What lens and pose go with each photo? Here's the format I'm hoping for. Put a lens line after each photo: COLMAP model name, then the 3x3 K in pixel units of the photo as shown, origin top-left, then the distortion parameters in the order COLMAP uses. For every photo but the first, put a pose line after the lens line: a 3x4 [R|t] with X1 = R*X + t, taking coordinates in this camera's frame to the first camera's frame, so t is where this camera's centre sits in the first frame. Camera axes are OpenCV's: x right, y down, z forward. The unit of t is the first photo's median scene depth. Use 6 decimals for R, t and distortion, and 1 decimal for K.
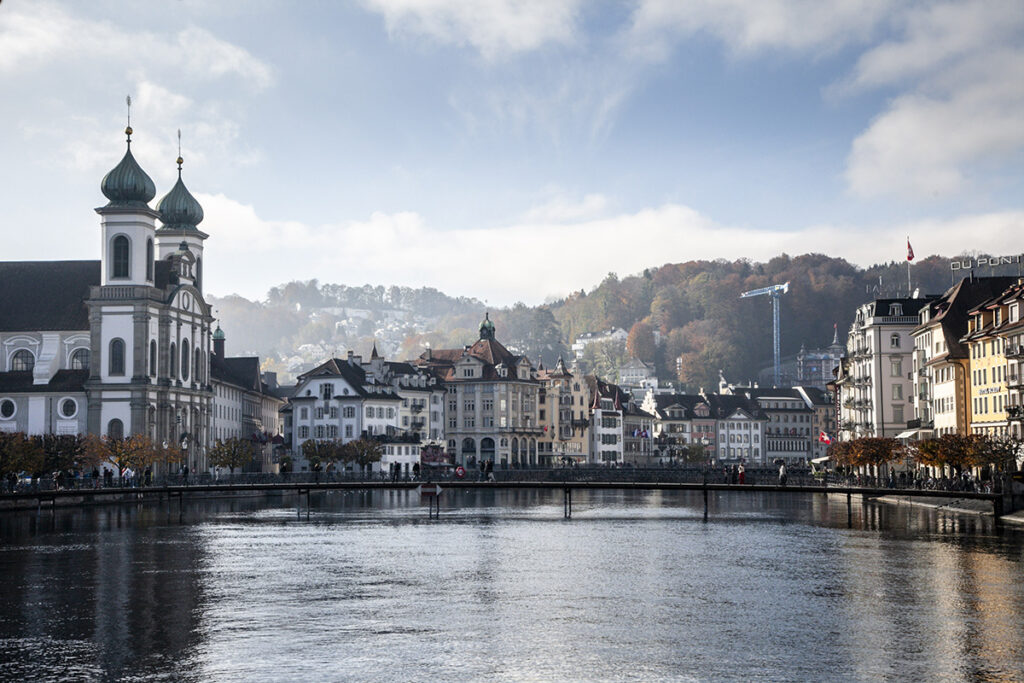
lens RADIAL K [[1707.8, 0, 512.0], [0, 1707.8, 341.0], [0, 0, 1]] dist [0.020693, 0.000000]
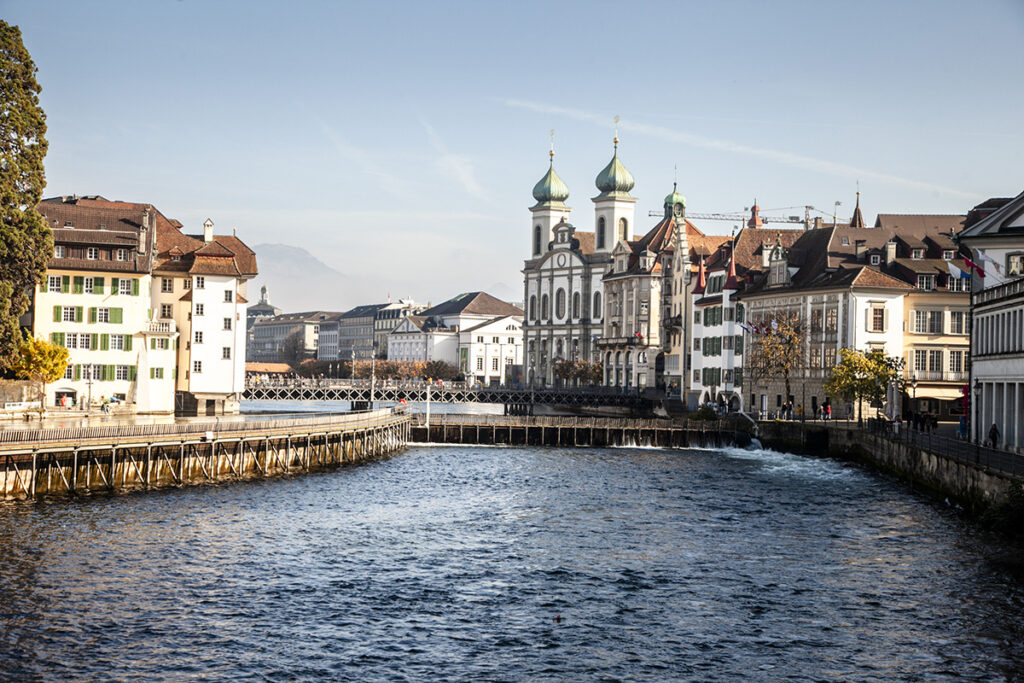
lens RADIAL K [[1620.5, 0, 512.1], [0, 1620.5, 342.2], [0, 0, 1]] dist [-0.000869, 0.000000]
pose [[-0.796137, -0.024601, -0.604617, 0.602825], [0.024946, 0.996989, -0.073414, 0.132265], [0.604603, -0.073531, -0.793126, 1.960086]]
